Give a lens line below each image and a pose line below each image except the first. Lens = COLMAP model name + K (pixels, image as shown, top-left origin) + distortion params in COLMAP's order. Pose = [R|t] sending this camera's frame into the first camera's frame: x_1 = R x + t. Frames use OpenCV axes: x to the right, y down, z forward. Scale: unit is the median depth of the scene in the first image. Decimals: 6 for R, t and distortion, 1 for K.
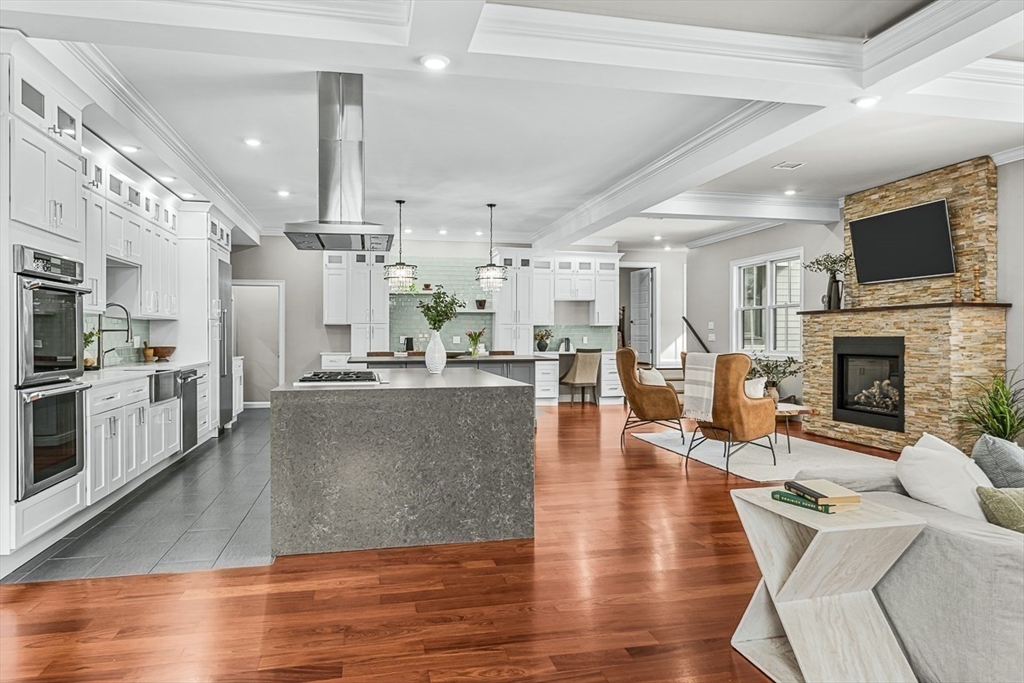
lens RADIAL K [[676.7, 0, 510.7], [0, 676.7, 339.5], [0, 0, 1]] dist [-0.008160, -0.001955]
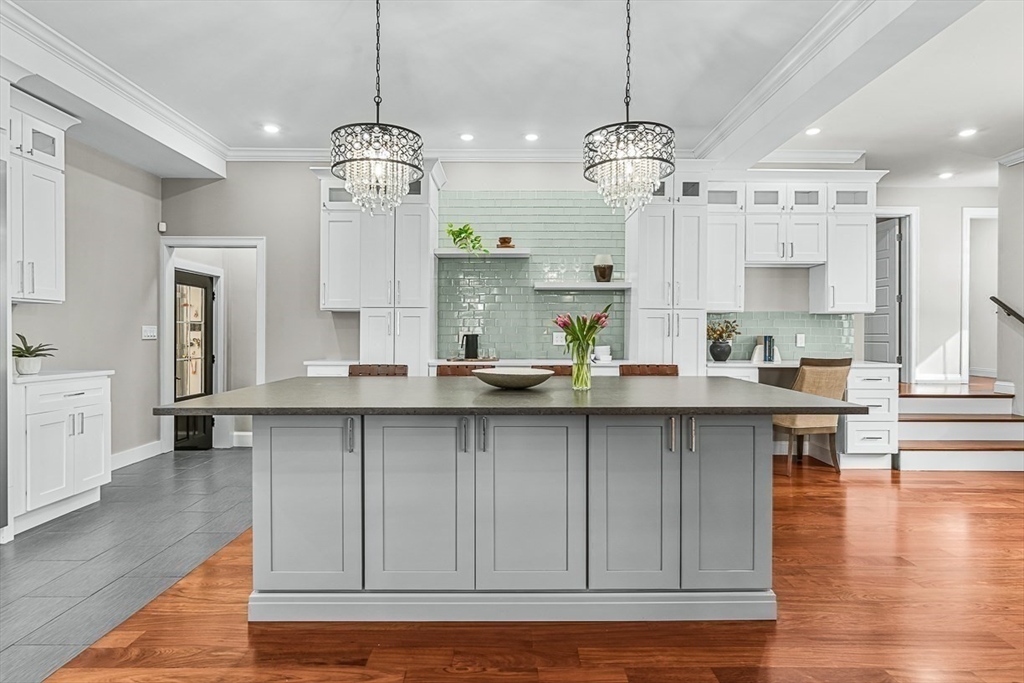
lens RADIAL K [[568.7, 0, 512.1], [0, 568.7, 335.4], [0, 0, 1]] dist [-0.001969, 0.003325]
pose [[0.976652, 0.002474, -0.214813, -0.018335], [-0.003589, 0.999982, -0.004800, 0.000113], [0.214797, 0.005459, 0.976643, 0.560998]]
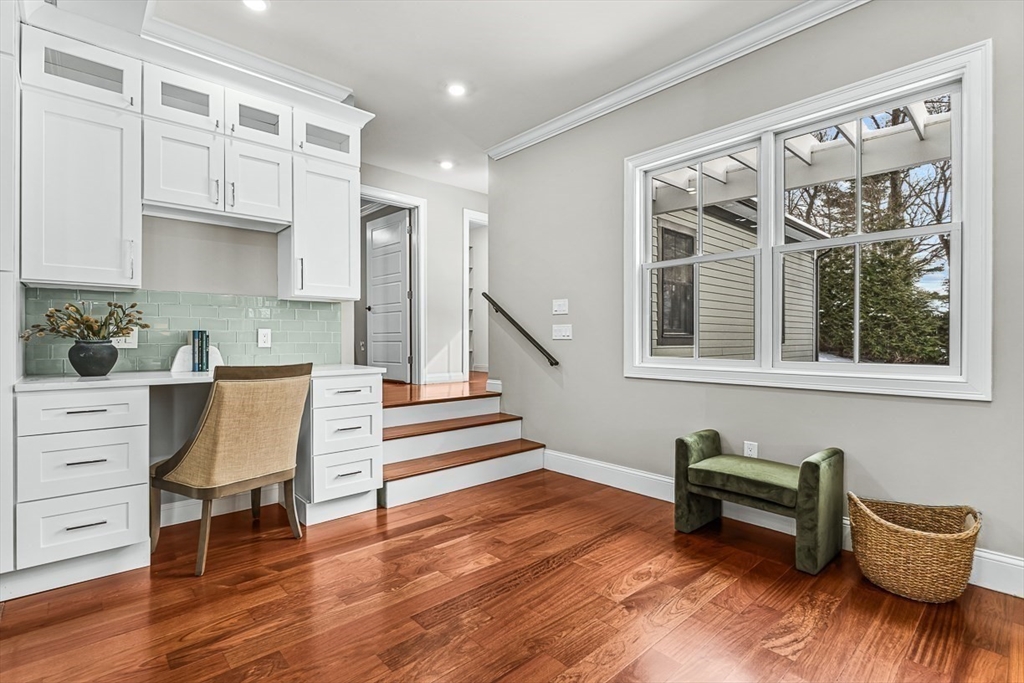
lens RADIAL K [[489.6, 0, 519.5], [0, 489.6, 338.9], [0, 0, 1]] dist [-0.003359, -0.001068]
pose [[0.860548, -0.002321, 0.509365, 0.103352], [0.006866, 0.999952, -0.007043, 0.004747], [-0.509324, 0.009558, 0.860522, 0.771574]]
